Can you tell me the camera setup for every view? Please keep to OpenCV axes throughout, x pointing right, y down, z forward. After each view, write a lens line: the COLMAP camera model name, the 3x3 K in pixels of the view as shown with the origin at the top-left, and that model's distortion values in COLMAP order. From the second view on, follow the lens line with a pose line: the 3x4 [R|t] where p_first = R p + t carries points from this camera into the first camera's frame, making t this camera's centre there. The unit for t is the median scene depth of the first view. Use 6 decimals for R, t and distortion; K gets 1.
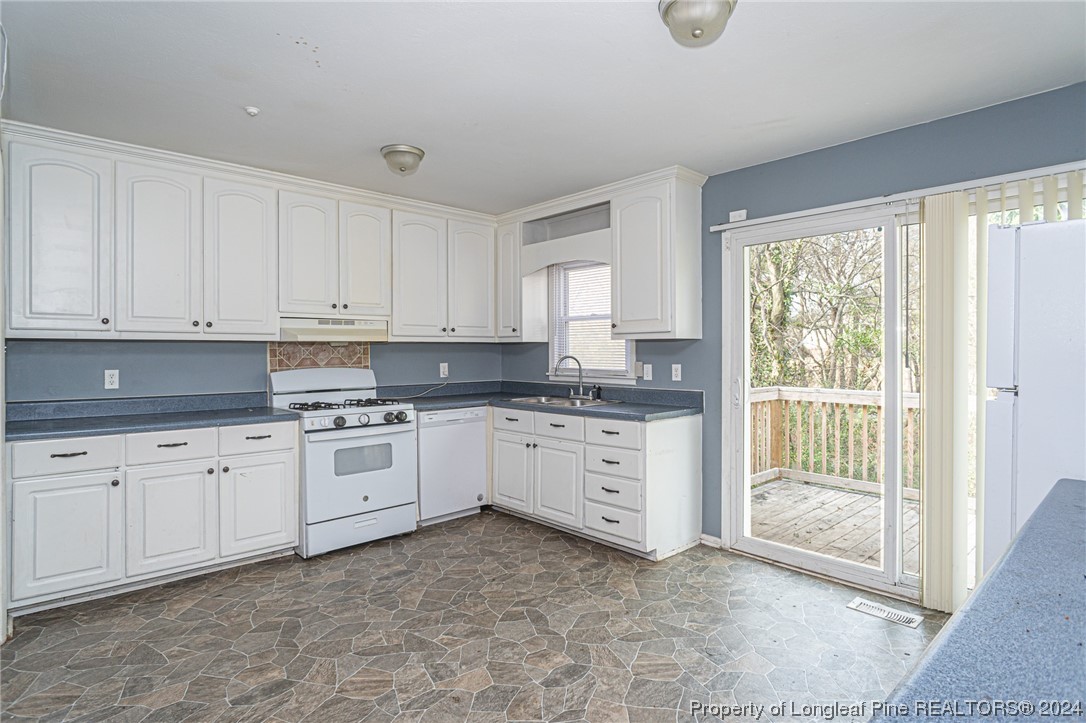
lens RADIAL K [[574.1, 0, 537.5], [0, 574.1, 355.2], [0, 0, 1]] dist [-0.015260, 0.003381]
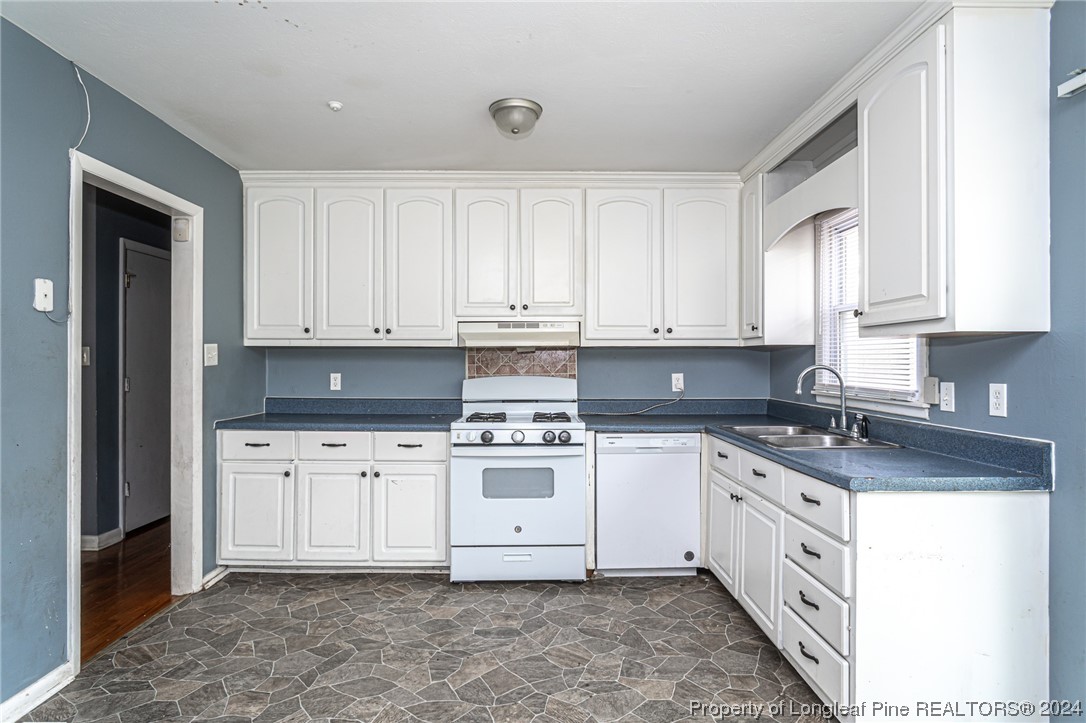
lens RADIAL K [[574.1, 0, 541.6], [0, 574.1, 363.7], [0, 0, 1]] dist [-0.015260, 0.003381]
pose [[0.744088, 0.007040, -0.668044, 0.280998], [-0.008417, 0.999964, 0.001162, 0.001081], [0.668028, 0.004759, 0.744121, 0.363696]]
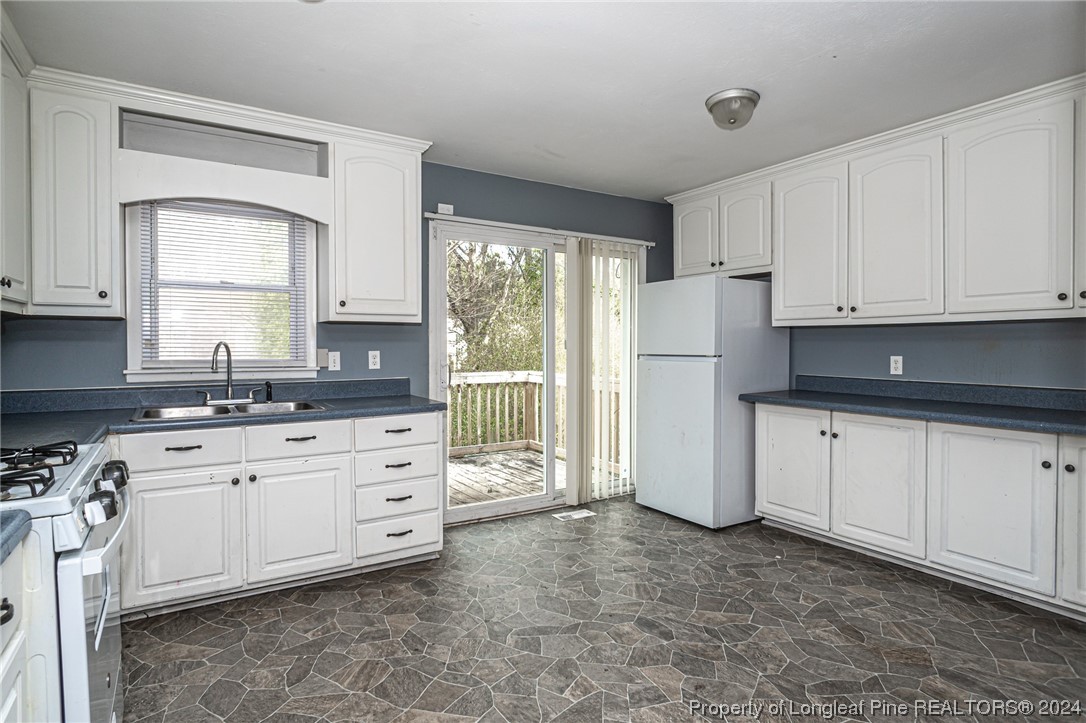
lens RADIAL K [[574.1, 0, 552.0], [0, 574.1, 351.9], [0, 0, 1]] dist [-0.015260, 0.003381]
pose [[0.167176, -0.012545, 0.985847, -0.719588], [0.001938, 0.999921, 0.012395, 0.008266], [-0.985925, -0.000162, 0.167188, 0.681288]]
